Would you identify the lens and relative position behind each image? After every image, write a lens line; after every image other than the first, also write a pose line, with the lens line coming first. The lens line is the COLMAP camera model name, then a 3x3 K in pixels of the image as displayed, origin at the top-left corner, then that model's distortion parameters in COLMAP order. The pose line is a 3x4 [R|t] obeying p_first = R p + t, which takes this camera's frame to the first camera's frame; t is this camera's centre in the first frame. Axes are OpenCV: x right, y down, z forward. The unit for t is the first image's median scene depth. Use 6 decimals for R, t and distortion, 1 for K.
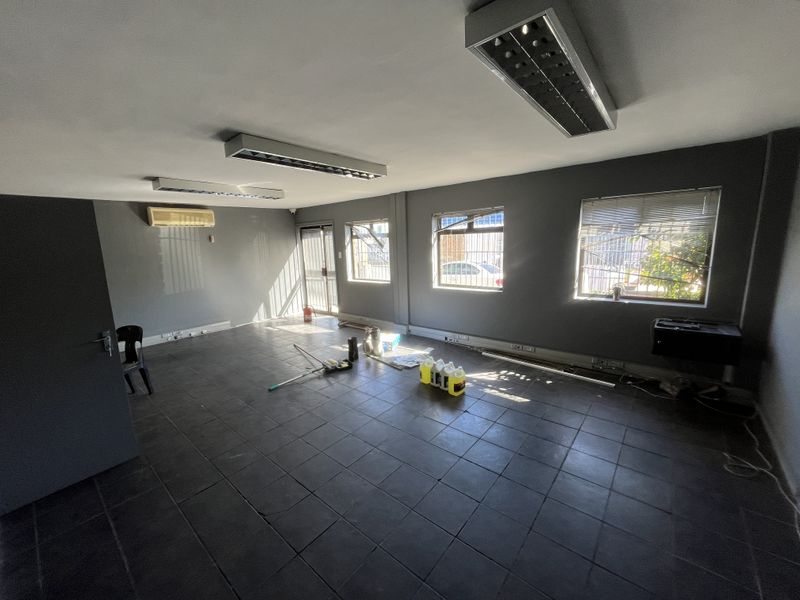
lens RADIAL K [[320.6, 0, 397.3], [0, 320.6, 299.5], [0, 0, 1]] dist [-0.004177, 0.000086]
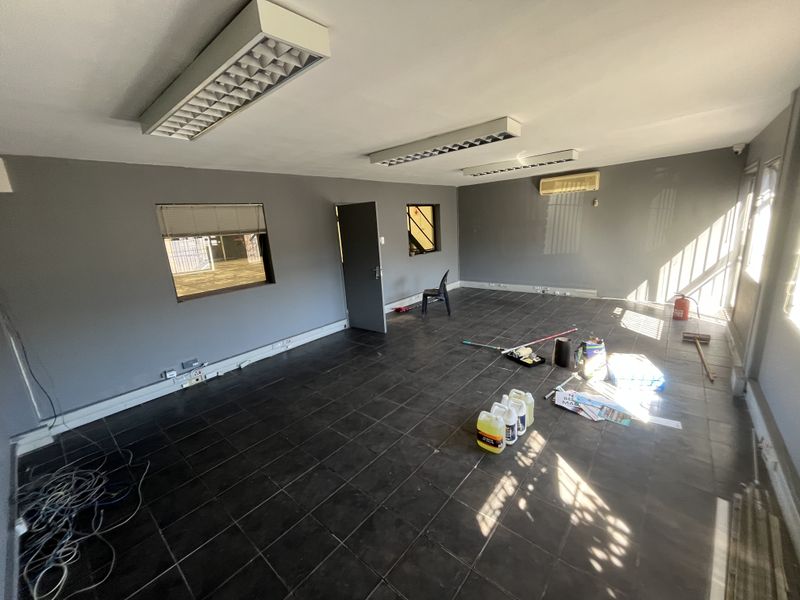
lens RADIAL K [[320.6, 0, 397.3], [0, 320.6, 299.5], [0, 0, 1]] dist [-0.004177, 0.000086]
pose [[0.001310, 0.261383, -0.965234, 0.459791], [-0.112744, 0.959119, 0.259574, -0.100679], [0.993623, 0.108484, 0.030725, 0.445144]]
